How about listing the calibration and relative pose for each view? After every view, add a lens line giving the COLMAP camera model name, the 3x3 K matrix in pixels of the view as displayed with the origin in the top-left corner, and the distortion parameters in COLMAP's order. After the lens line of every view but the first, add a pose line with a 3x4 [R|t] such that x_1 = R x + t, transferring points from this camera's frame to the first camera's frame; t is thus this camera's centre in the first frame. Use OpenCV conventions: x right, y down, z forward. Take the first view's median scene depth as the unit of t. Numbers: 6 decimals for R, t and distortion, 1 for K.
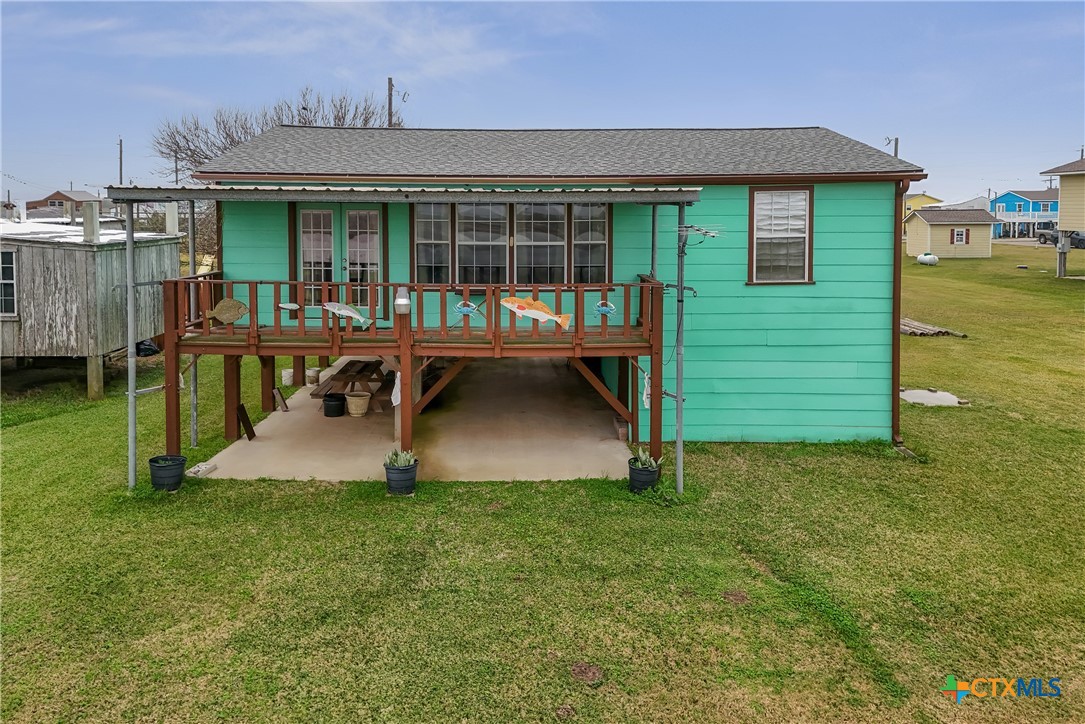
lens RADIAL K [[777.0, 0, 536.2], [0, 777.0, 346.7], [0, 0, 1]] dist [0.082117, -0.056991]
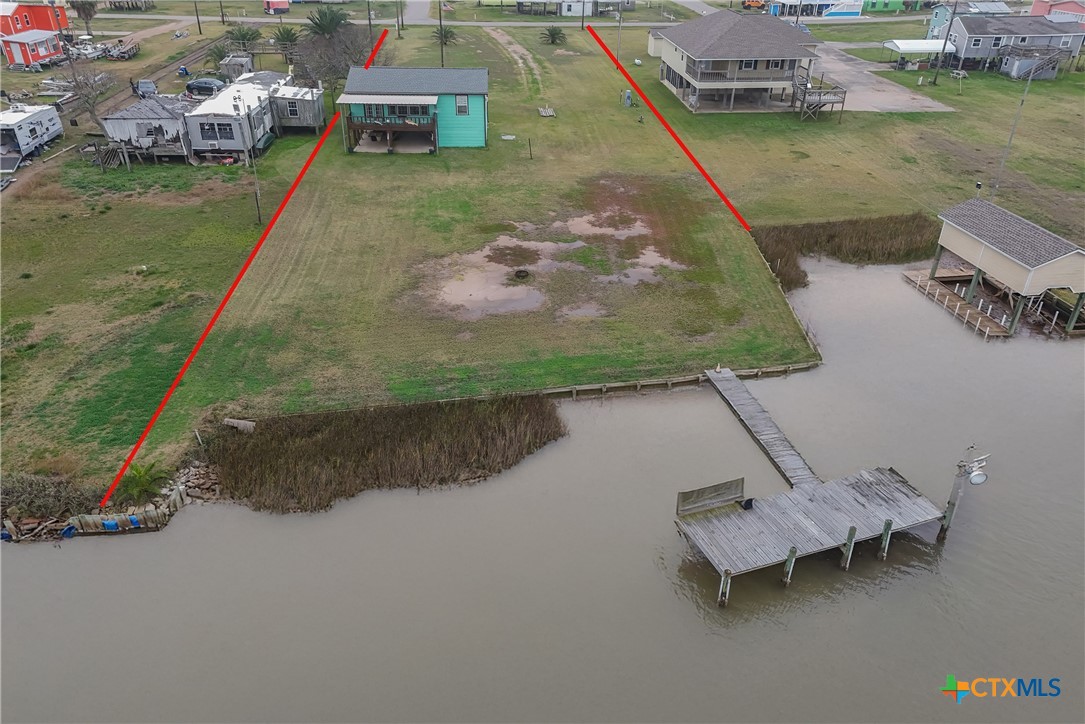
lens RADIAL K [[798.9, 0, 542.2], [0, 798.9, 340.7], [0, 0, 1]] dist [0.101973, -0.061611]
pose [[0.999119, -0.010809, 0.040559, 0.642815], [-0.003235, 0.943568, 0.331163, -0.459693], [-0.041850, -0.331002, 0.942702, -4.749282]]
